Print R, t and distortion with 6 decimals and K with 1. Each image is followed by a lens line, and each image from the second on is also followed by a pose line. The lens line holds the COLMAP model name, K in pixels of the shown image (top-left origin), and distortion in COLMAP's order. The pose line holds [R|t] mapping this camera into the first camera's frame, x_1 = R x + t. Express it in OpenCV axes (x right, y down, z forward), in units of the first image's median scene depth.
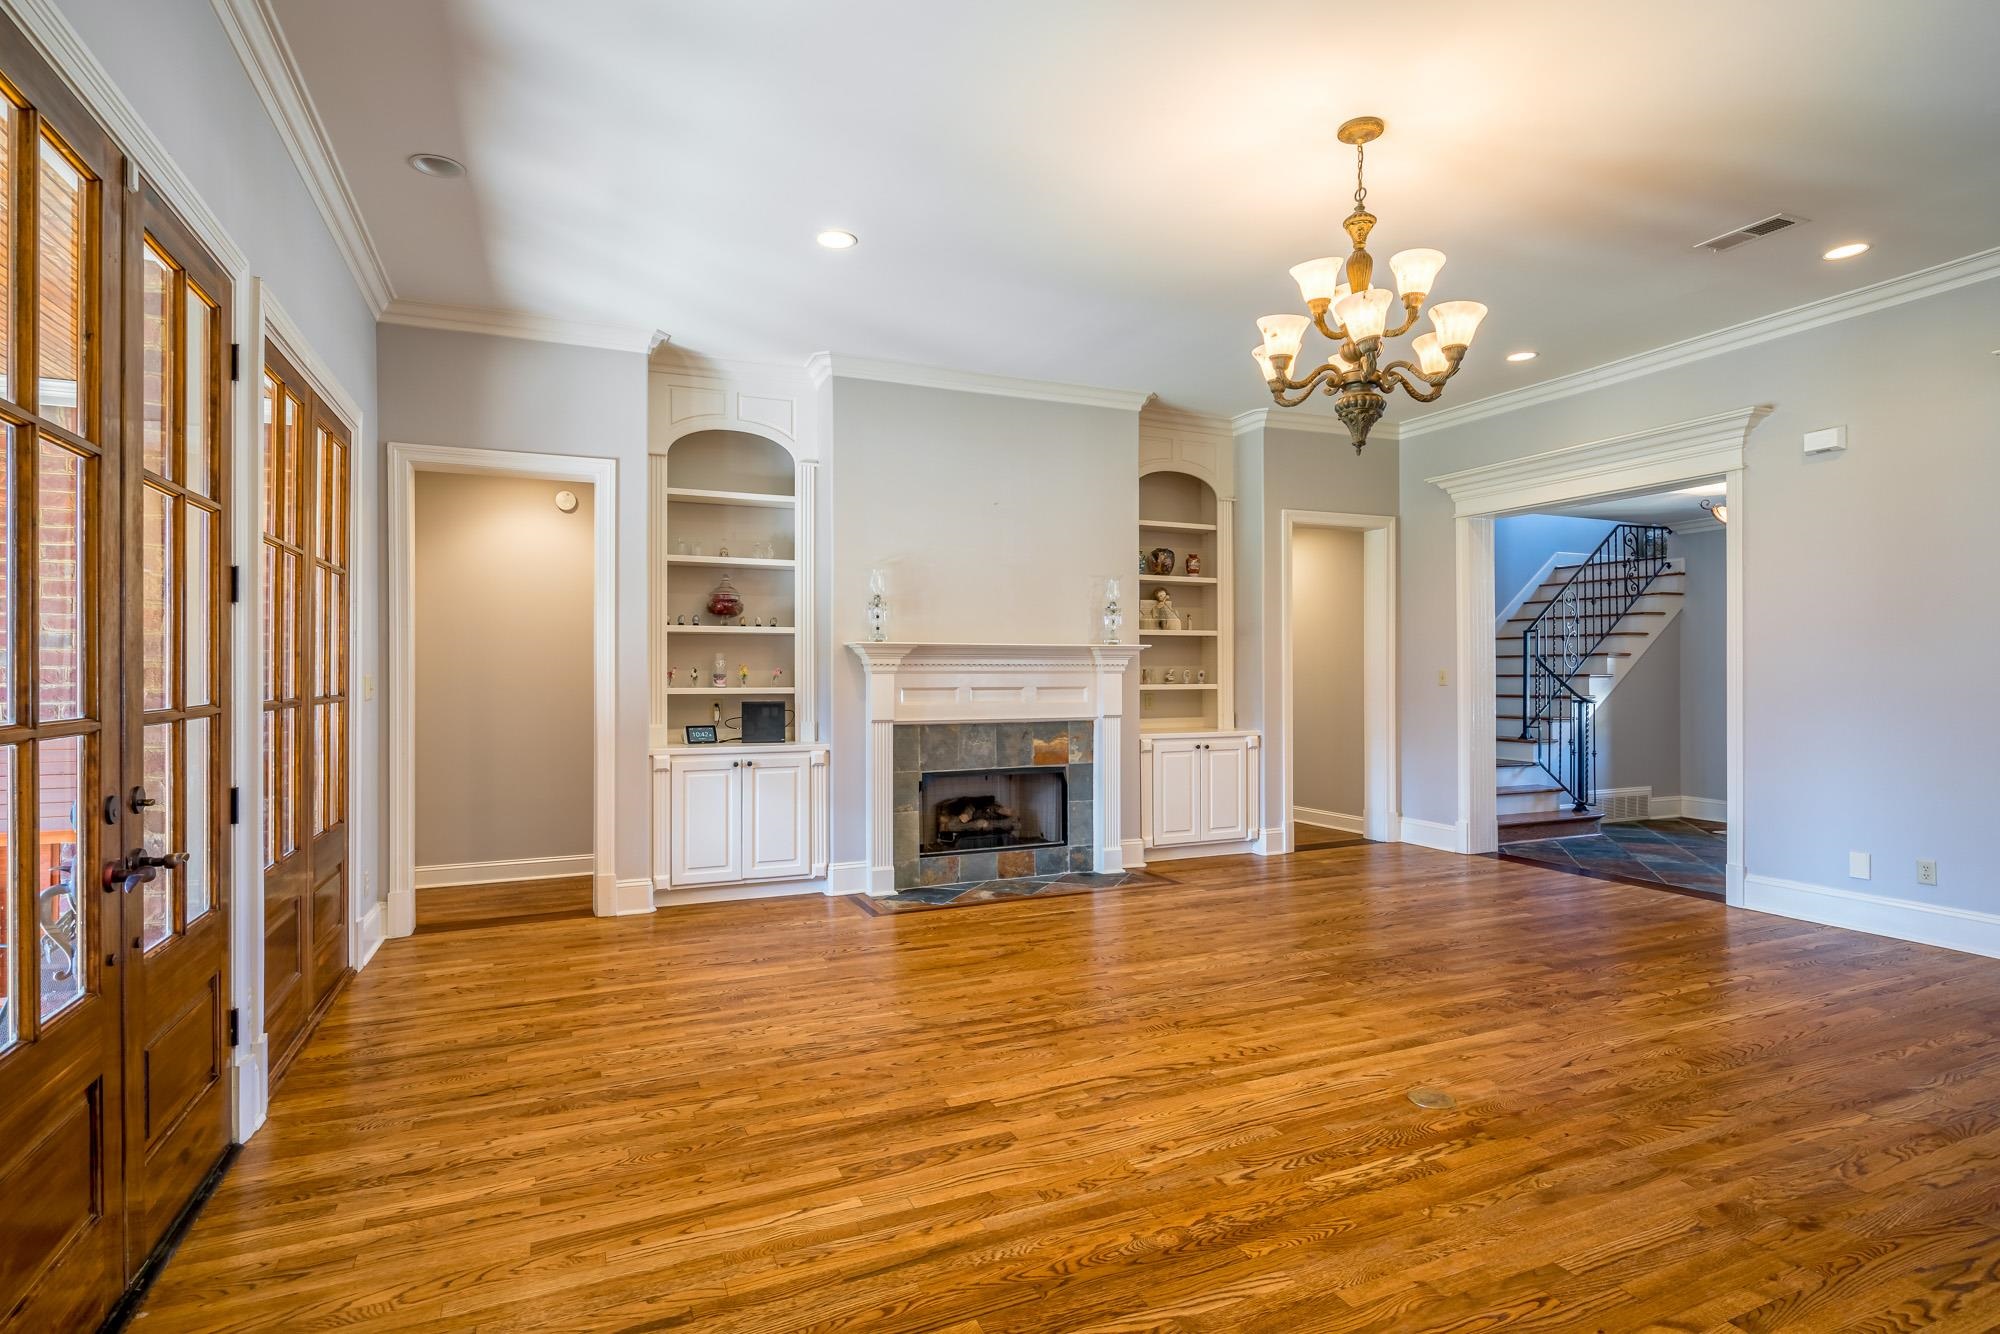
lens RADIAL K [[1006.2, 0, 1008.0], [0, 1006.2, 668.6], [0, 0, 1]] dist [0.002590, -0.000306]
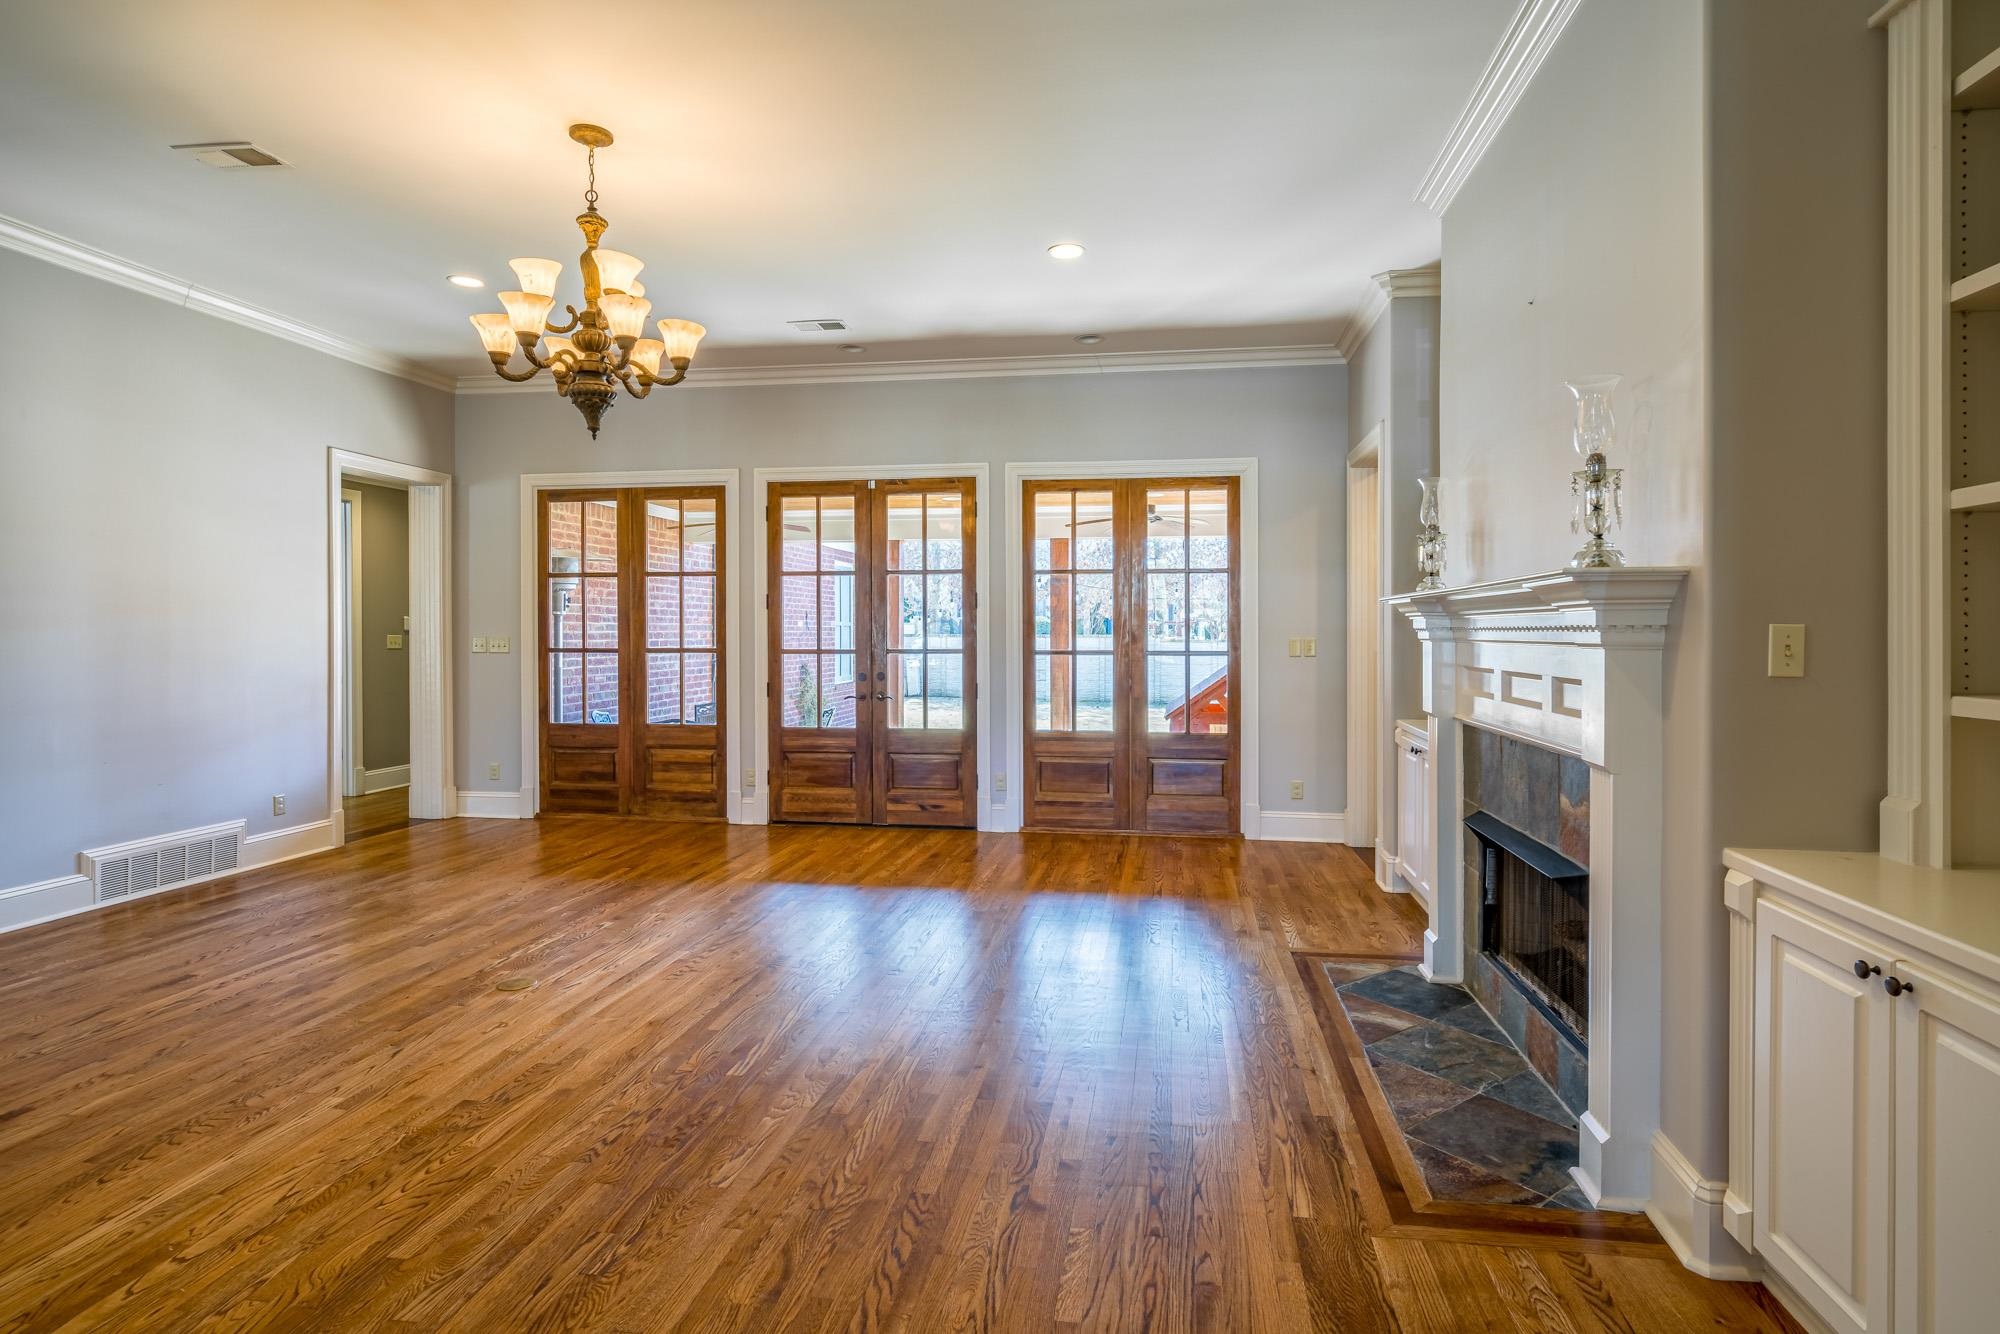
lens RADIAL K [[1006.2, 0, 1004.7], [0, 1006.2, 648.8], [0, 0, 1]] dist [0.002590, -0.000306]
pose [[-0.549080, 0.014865, -0.835638, 0.969299], [0.002416, 0.999866, 0.016199, -0.005408], [0.835767, 0.006875, -0.549042, 1.883493]]
